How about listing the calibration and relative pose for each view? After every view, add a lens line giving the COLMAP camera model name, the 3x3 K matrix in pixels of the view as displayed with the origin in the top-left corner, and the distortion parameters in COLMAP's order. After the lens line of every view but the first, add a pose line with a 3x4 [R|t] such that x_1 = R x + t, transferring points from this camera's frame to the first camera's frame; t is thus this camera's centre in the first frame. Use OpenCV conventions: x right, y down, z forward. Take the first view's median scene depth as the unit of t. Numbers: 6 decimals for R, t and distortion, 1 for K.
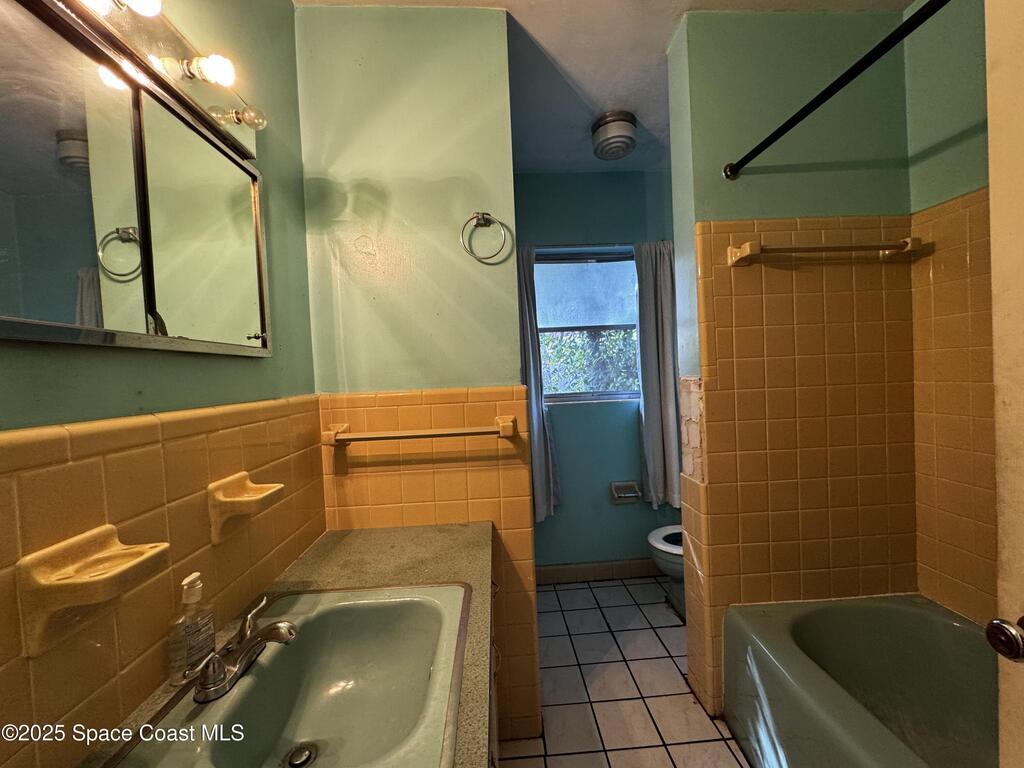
lens RADIAL K [[411.0, 0, 512.6], [0, 411.0, 383.4], [0, 0, 1]] dist [-0.002080, -0.000213]
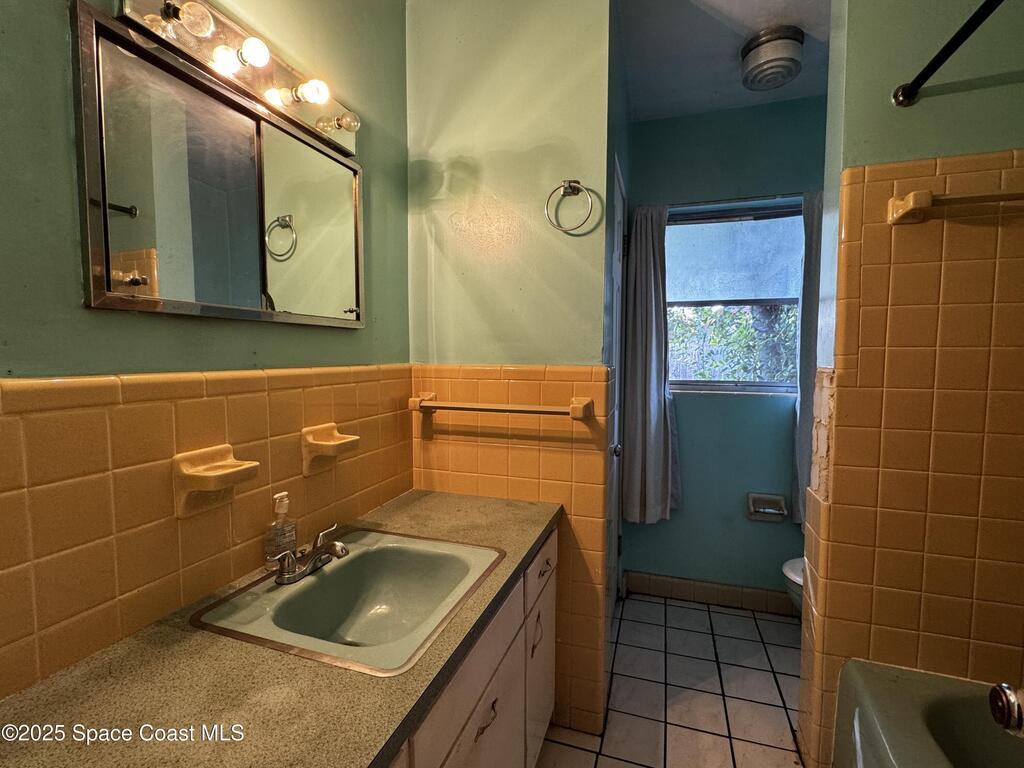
lens RADIAL K [[474.9, 0, 511.7], [0, 474.9, 384.2], [0, 0, 1]] dist [-0.000426, -0.000107]
pose [[0.931901, 0.070381, -0.355818, 0.222488], [-0.053802, 0.996964, 0.056291, -0.004512], [0.358700, -0.033314, 0.932858, -0.079043]]
